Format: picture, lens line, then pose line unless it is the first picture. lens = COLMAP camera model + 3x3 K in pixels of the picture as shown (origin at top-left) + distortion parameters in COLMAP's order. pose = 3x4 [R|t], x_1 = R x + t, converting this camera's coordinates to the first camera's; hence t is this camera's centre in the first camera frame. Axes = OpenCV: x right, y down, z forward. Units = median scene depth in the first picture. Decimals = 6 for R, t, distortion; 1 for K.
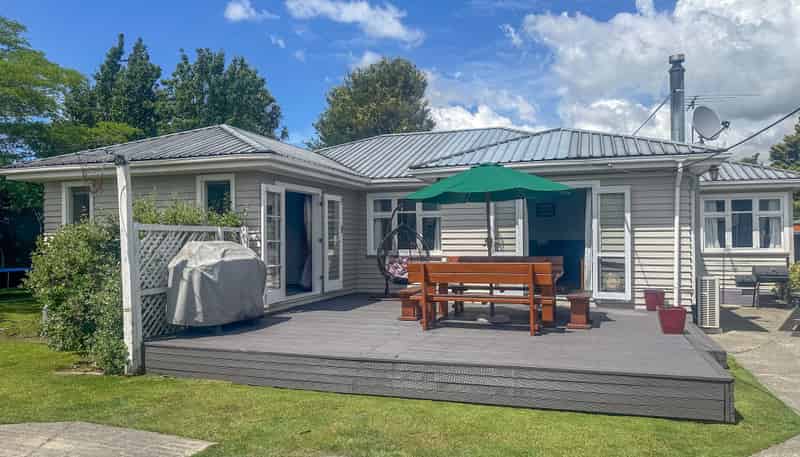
lens RADIAL K [[589.6, 0, 401.6], [0, 589.6, 236.7], [0, 0, 1]] dist [0.015524, -0.035898]
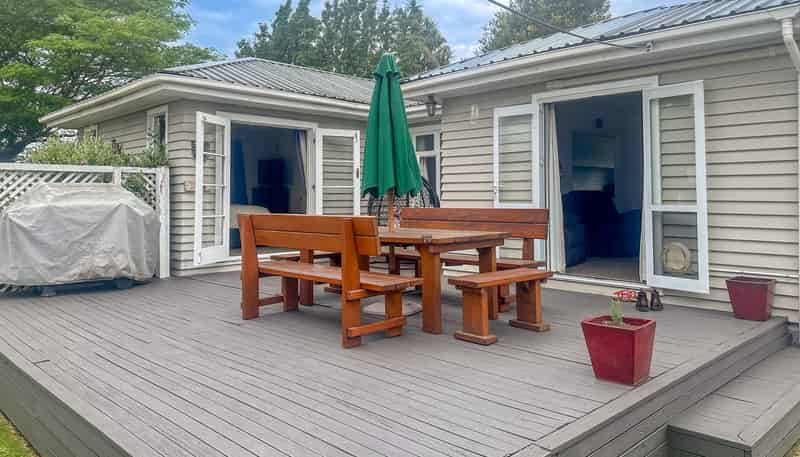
lens RADIAL K [[589.6, 0, 457.5], [0, 589.6, 187.5], [0, 0, 1]] dist [0.015524, -0.035898]
pose [[0.895284, -0.003897, -0.445478, 0.422854], [-0.003419, 0.999872, -0.015618, 0.020586], [0.445482, 0.015506, 0.895157, 0.416618]]
